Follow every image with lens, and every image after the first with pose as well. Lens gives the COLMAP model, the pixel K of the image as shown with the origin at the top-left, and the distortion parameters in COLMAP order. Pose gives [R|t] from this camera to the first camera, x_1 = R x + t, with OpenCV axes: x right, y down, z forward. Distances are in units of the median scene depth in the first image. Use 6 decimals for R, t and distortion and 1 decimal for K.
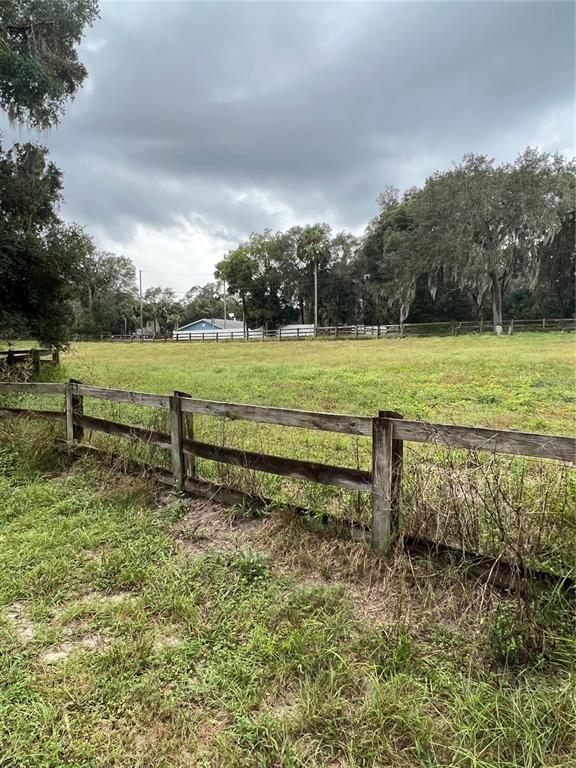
lens RADIAL K [[526.3, 0, 288.0], [0, 526.3, 384.0], [0, 0, 1]] dist [-0.006861, -0.001535]
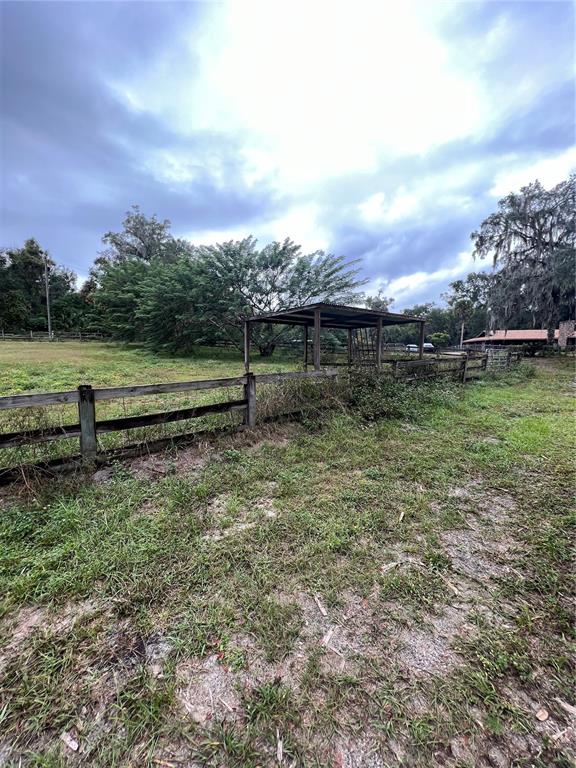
lens RADIAL K [[306.9, 0, 288.0], [0, 306.9, 384.0], [0, 0, 1]] dist [0.000802, 0.000102]
pose [[0.101296, -0.113752, 0.988332, -1.125255], [0.085760, 0.990742, 0.105240, -0.030883], [-0.991153, 0.074099, 0.110114, 0.611712]]
